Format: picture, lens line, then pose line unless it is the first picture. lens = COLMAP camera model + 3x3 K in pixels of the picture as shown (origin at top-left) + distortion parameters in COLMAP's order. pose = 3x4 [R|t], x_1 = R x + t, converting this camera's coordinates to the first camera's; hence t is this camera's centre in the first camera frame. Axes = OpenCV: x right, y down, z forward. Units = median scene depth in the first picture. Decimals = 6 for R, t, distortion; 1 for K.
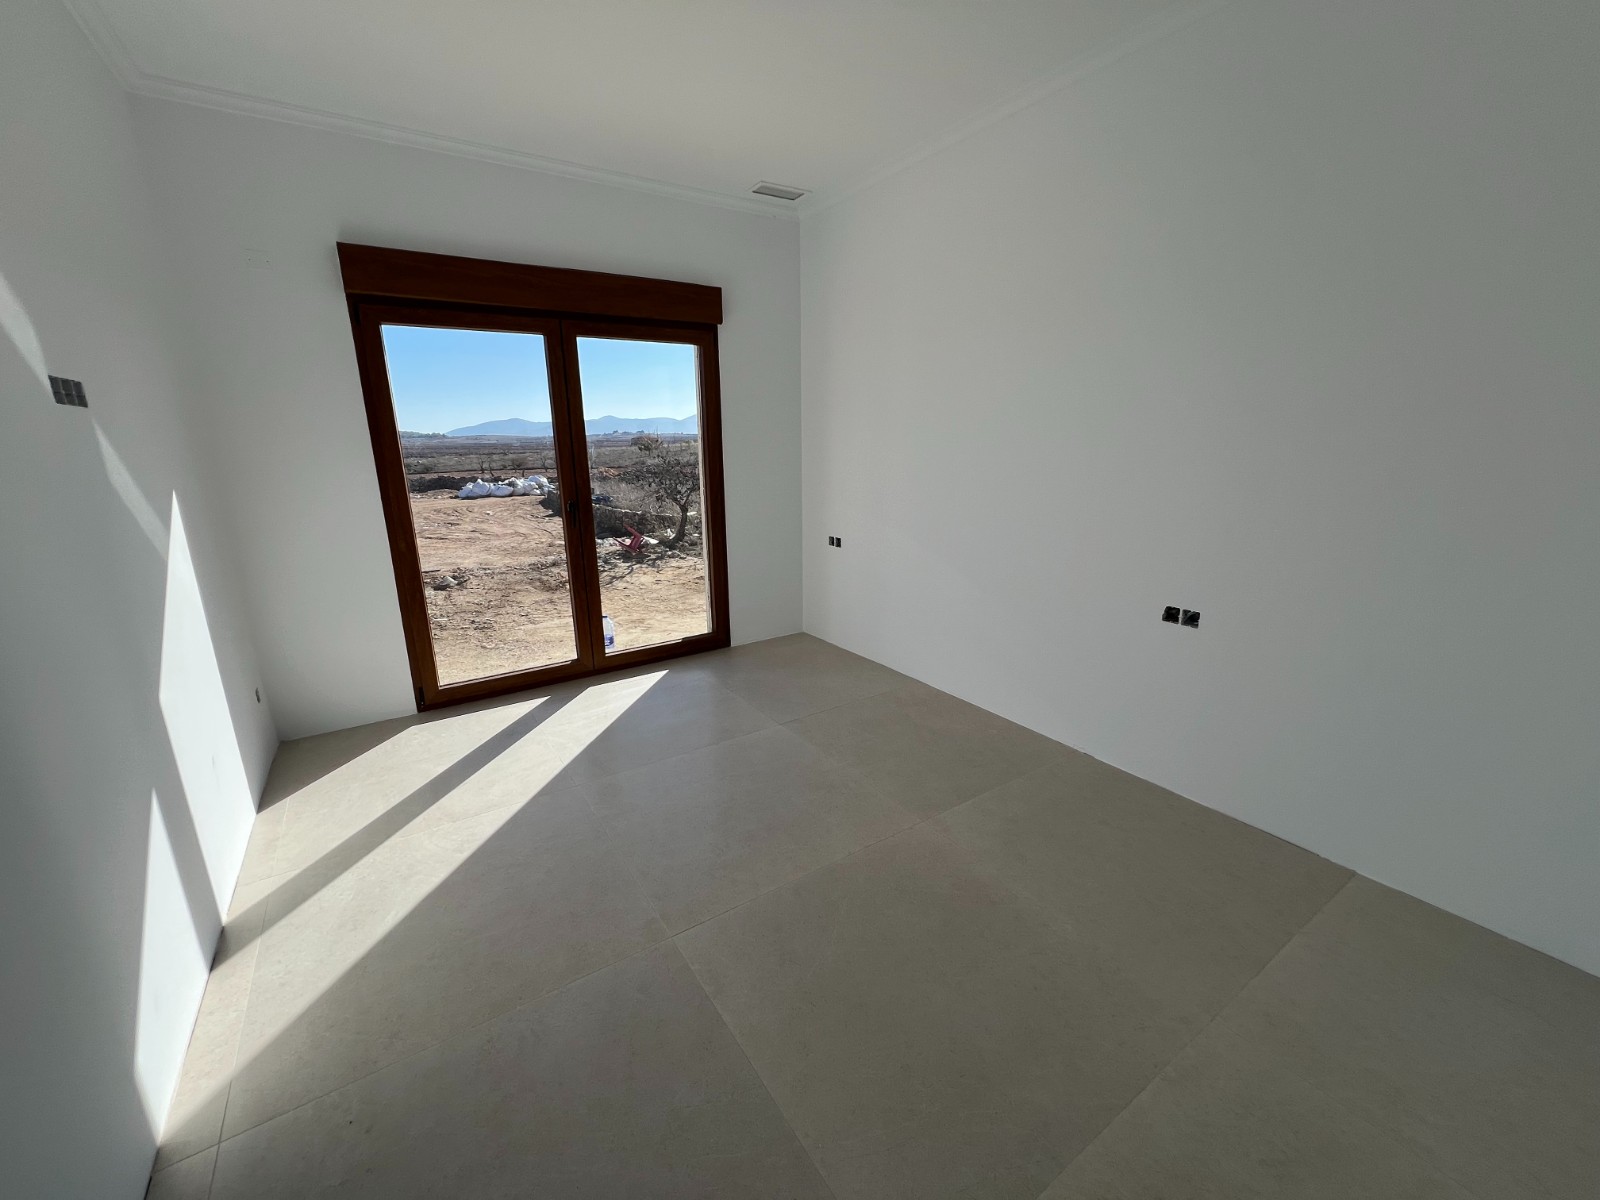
lens RADIAL K [[640.4, 0, 792.0], [0, 640.4, 606.0], [0, 0, 1]] dist [0.021891, 0.000092]
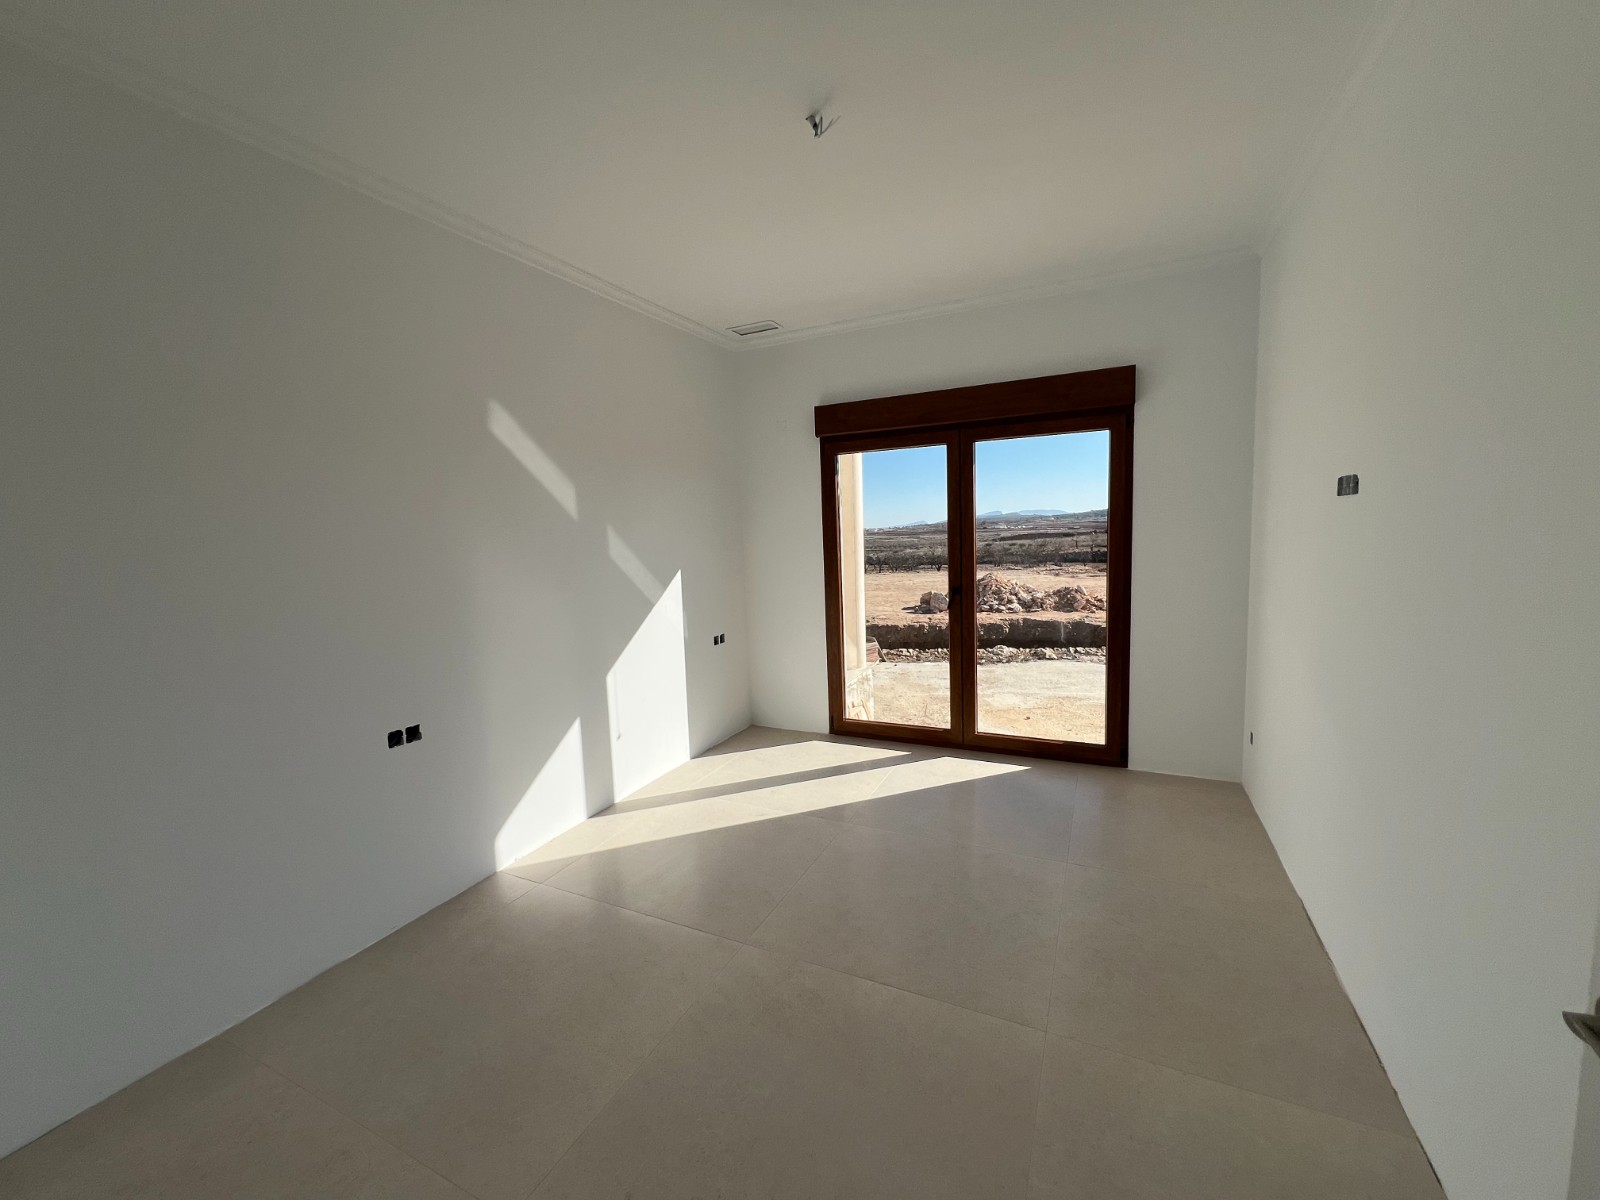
lens RADIAL K [[640.4, 0, 795.6], [0, 640.4, 593.8], [0, 0, 1]] dist [0.021891, 0.000092]
pose [[0.532690, 0.096469, -0.840794, 0.452874], [-0.189794, 0.981794, -0.007599, -0.091222], [0.824754, 0.163626, 0.541302, 0.183674]]
